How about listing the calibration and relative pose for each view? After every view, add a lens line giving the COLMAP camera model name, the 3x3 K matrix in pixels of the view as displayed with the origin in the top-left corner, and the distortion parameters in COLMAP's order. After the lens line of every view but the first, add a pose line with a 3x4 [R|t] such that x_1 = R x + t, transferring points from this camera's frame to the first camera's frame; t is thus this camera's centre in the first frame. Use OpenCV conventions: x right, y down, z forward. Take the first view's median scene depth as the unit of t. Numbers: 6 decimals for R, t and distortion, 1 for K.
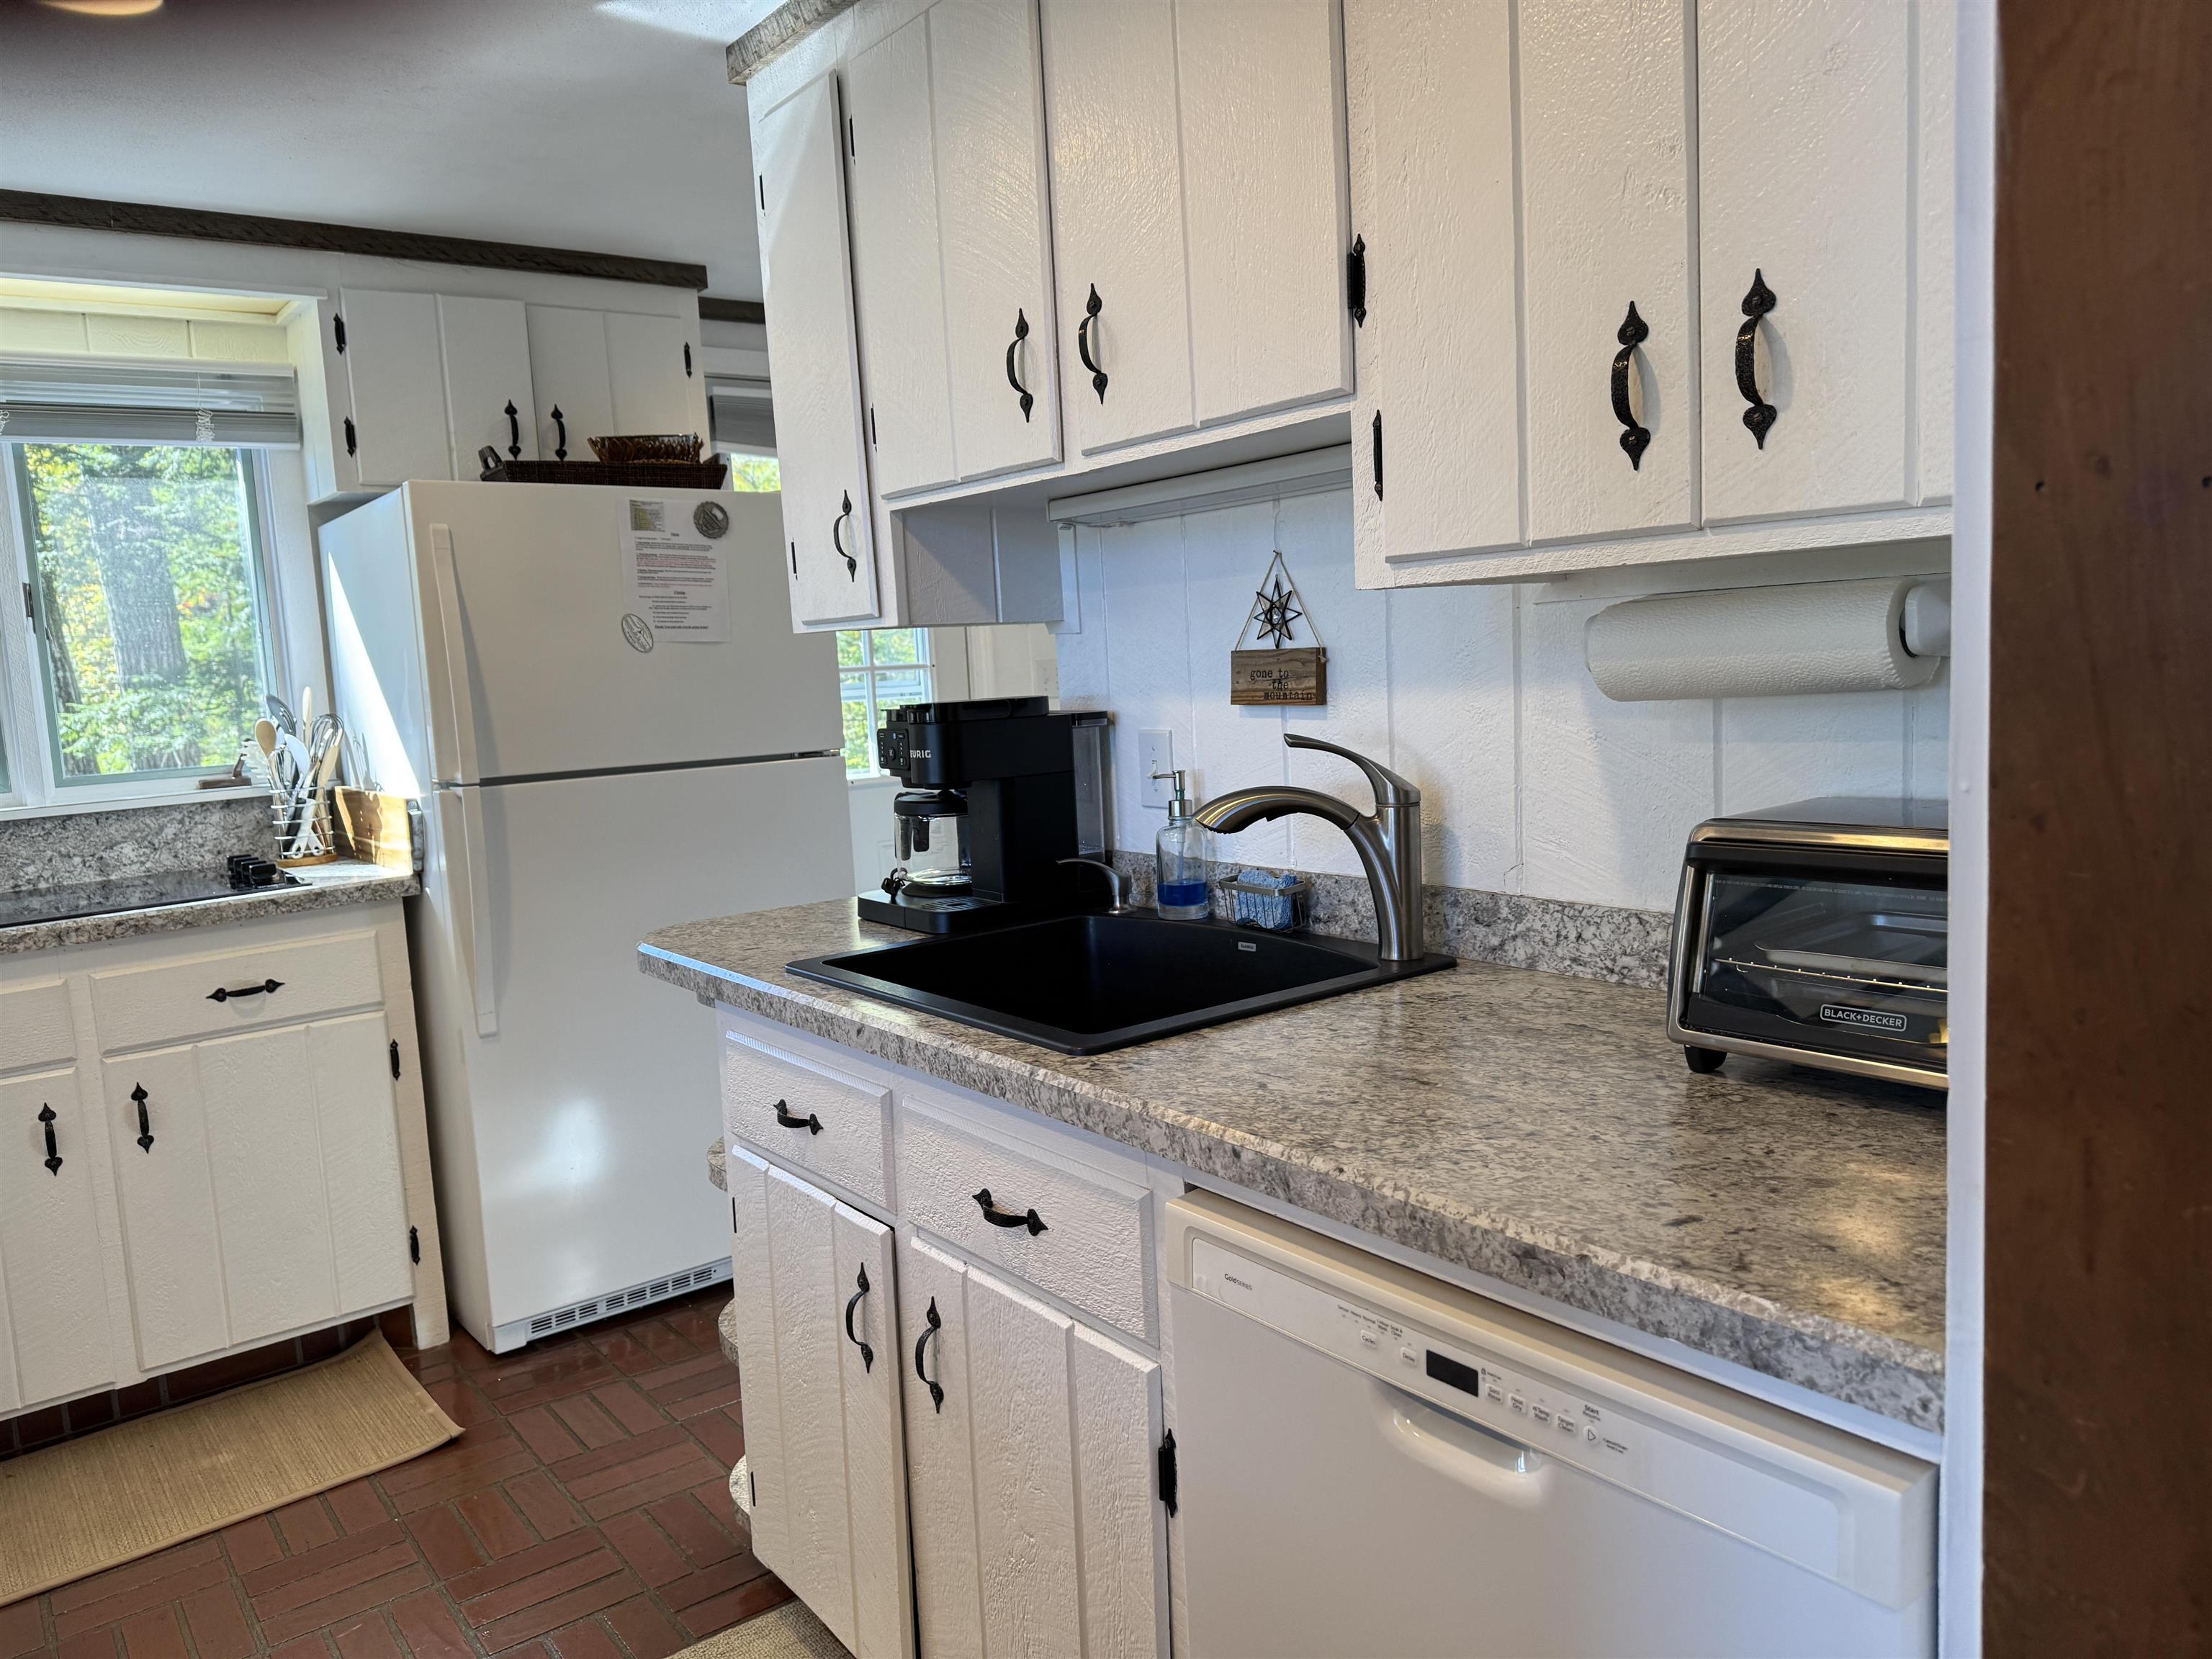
lens RADIAL K [[1567.9, 0, 1103.3], [0, 1567.9, 829.3], [0, 0, 1]] dist [0.005620, -0.006964]
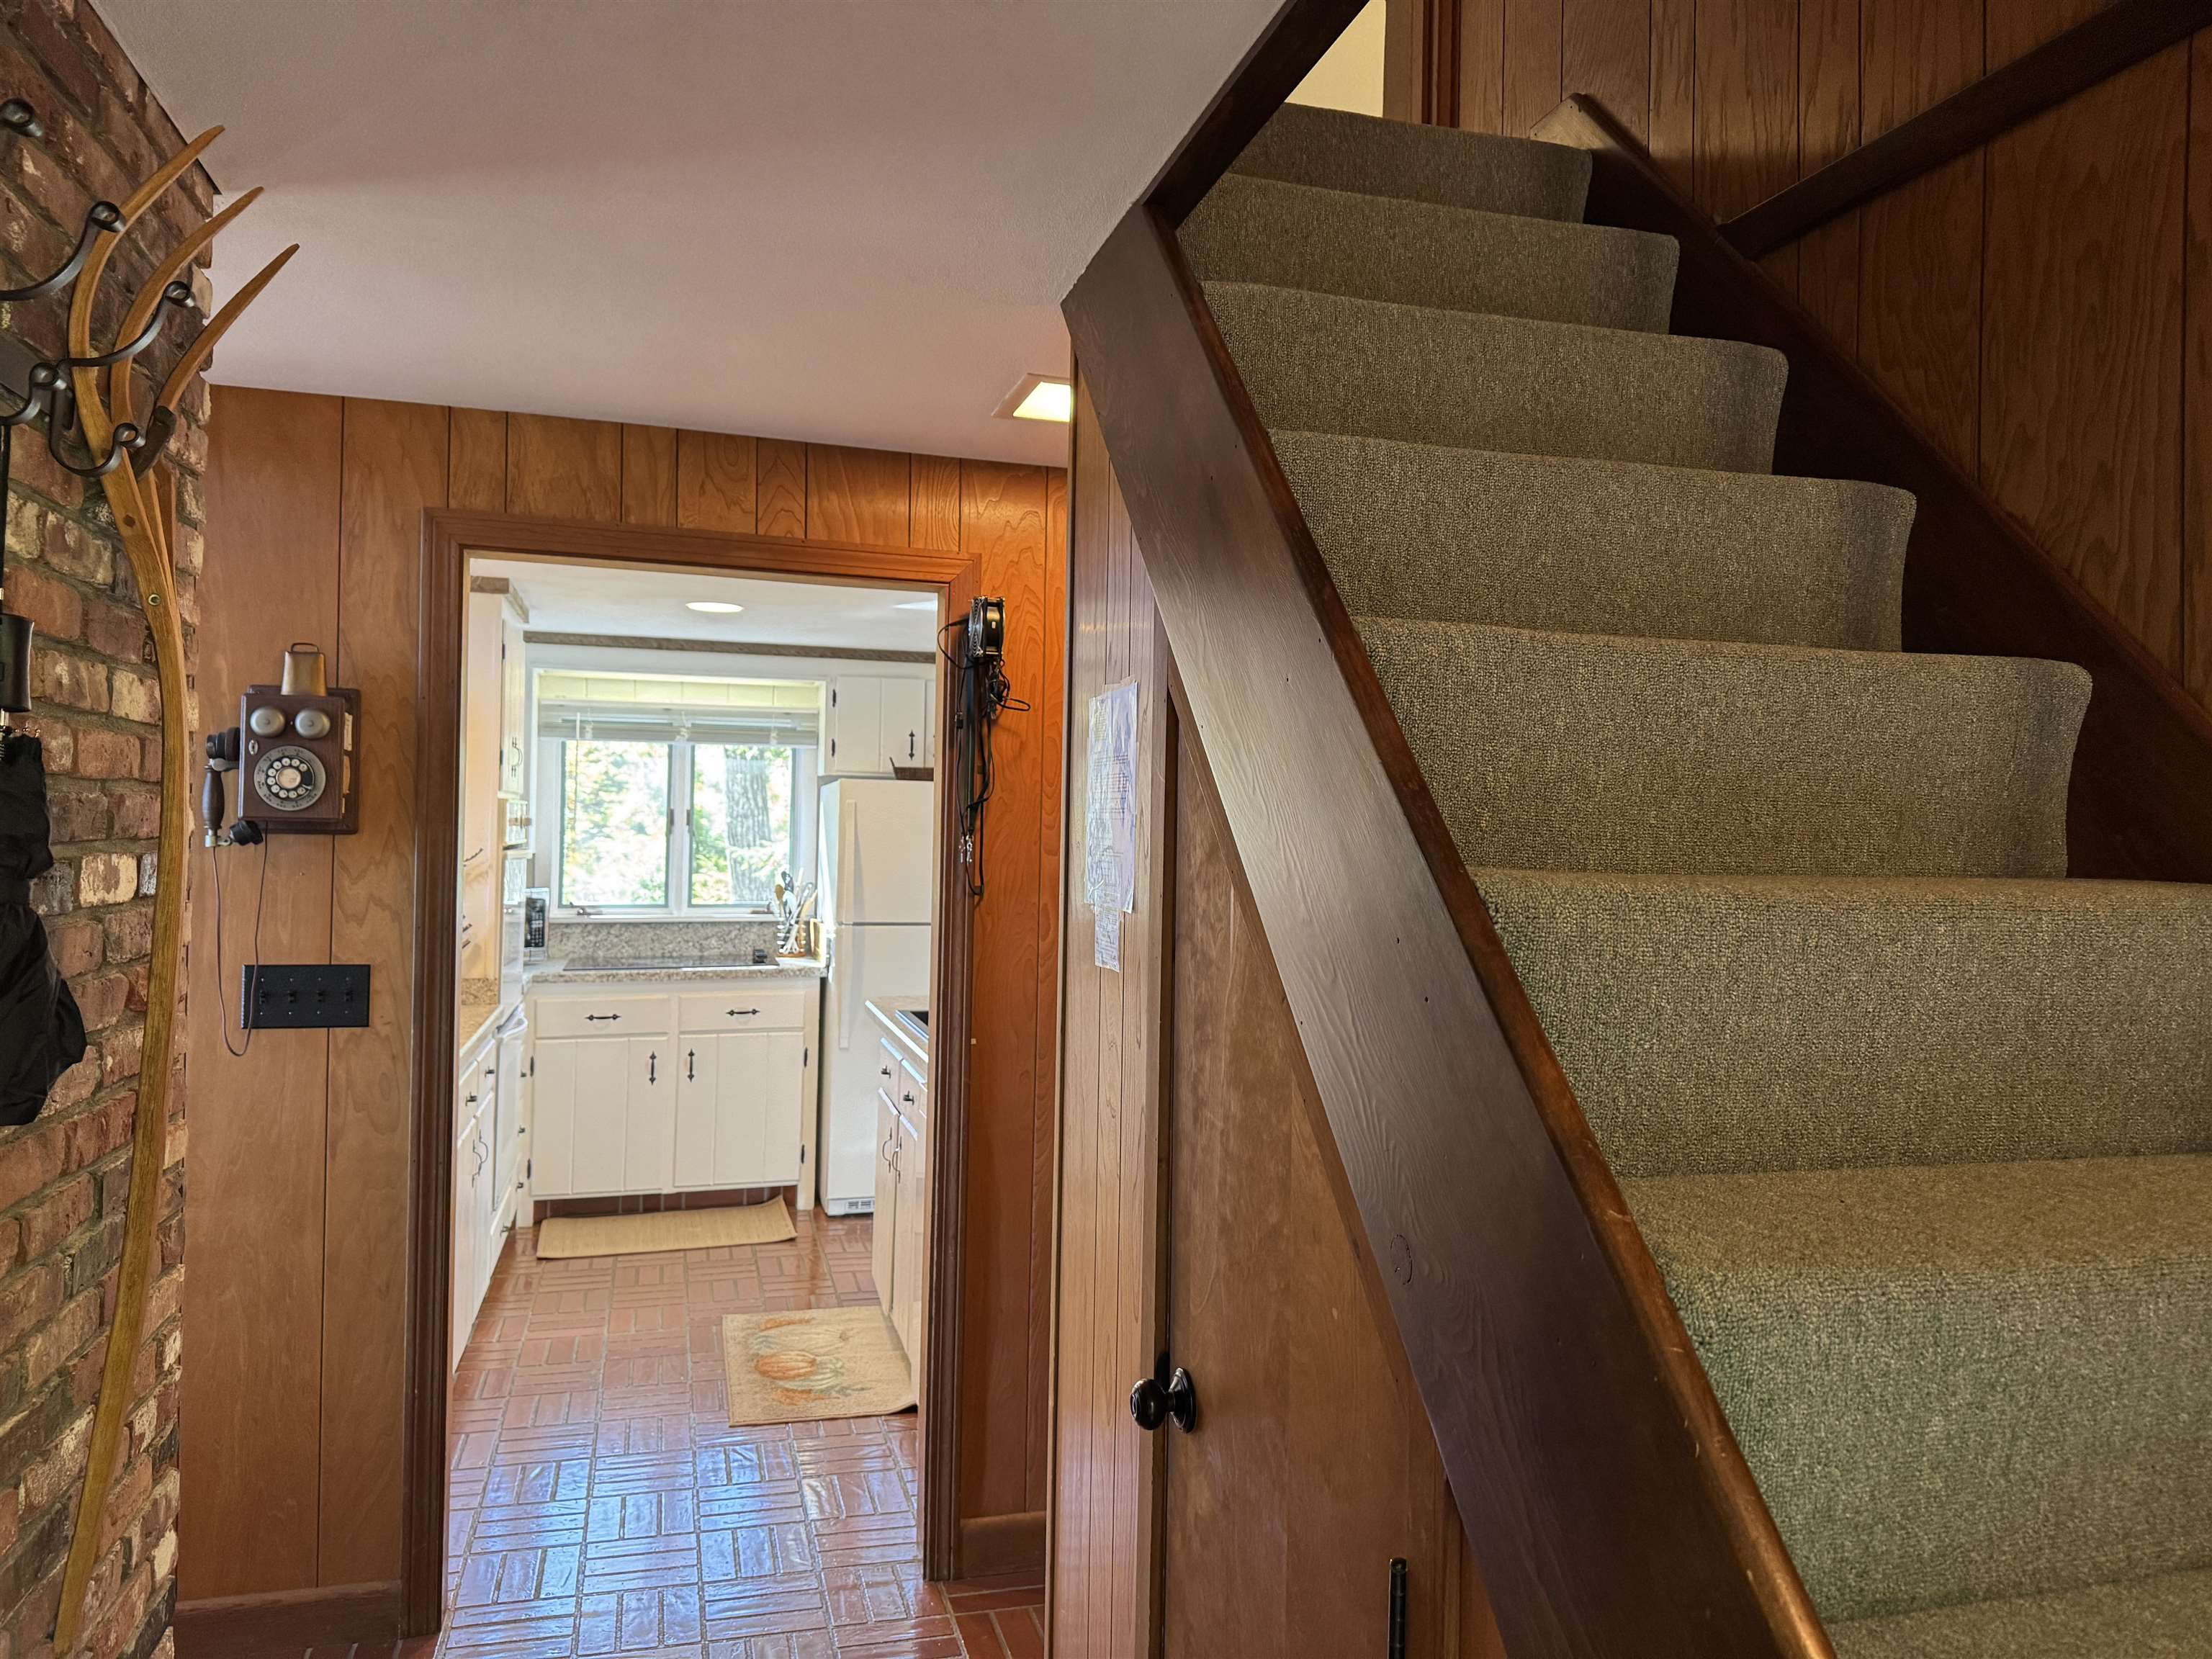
lens RADIAL K [[1528.1, 0, 1117.3], [0, 1528.1, 803.5], [0, 0, 1]] dist [0.108444, -0.124878]
pose [[0.926781, 0.061309, -0.370564, 0.602495], [-0.108127, 0.988373, -0.106902, -0.006825], [0.359702, 0.139143, 0.922634, -0.689744]]
